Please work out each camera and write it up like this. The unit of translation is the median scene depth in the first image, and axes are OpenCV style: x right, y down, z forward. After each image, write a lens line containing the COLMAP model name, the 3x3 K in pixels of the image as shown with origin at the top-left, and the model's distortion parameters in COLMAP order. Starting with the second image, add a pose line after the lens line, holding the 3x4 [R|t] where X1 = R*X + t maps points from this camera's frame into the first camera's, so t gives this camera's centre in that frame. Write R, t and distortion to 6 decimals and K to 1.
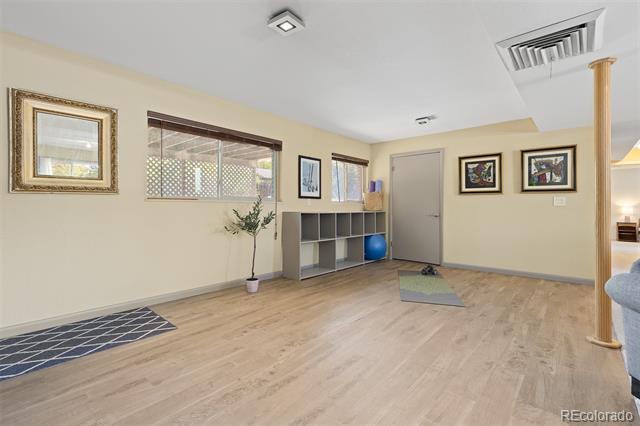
lens RADIAL K [[292.6, 0, 312.0], [0, 292.6, 202.1], [0, 0, 1]] dist [0.014419, -0.002892]
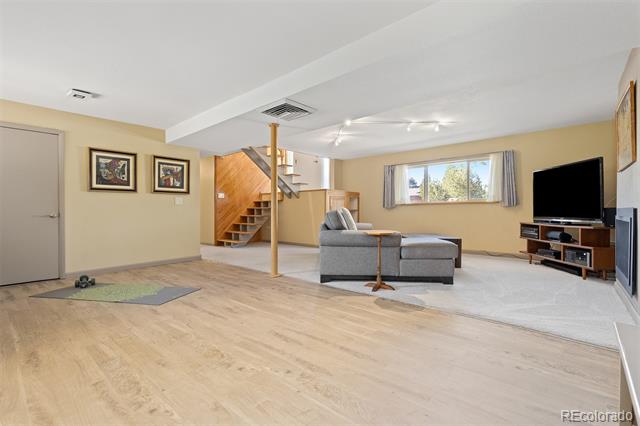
lens RADIAL K [[292.6, 0, 321.2], [0, 292.6, 213.4], [0, 0, 1]] dist [0.014419, -0.002892]
pose [[-0.015727, -0.017943, 0.999715, -0.599699], [-0.006593, 0.999819, 0.017841, 0.032961], [-0.999855, -0.006310, -0.015842, 0.514233]]
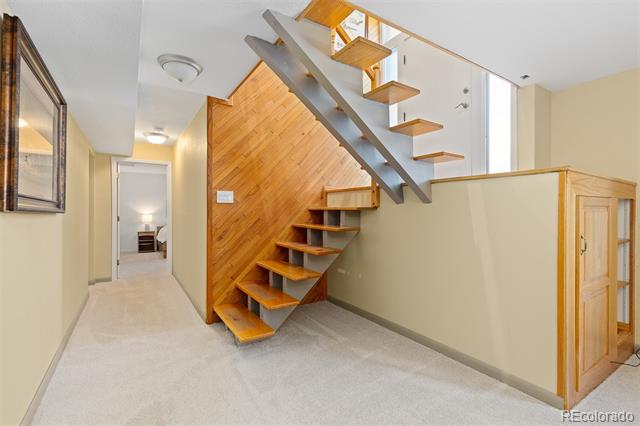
lens RADIAL K [[292.6, 0, 323.8], [0, 292.6, 210.6], [0, 0, 1]] dist [0.014419, -0.002892]
pose [[0.246099, -0.012165, 0.969168, 0.947838], [-0.005764, 0.999885, 0.014014, -0.033965], [-0.969228, -0.009036, 0.246001, 0.739294]]
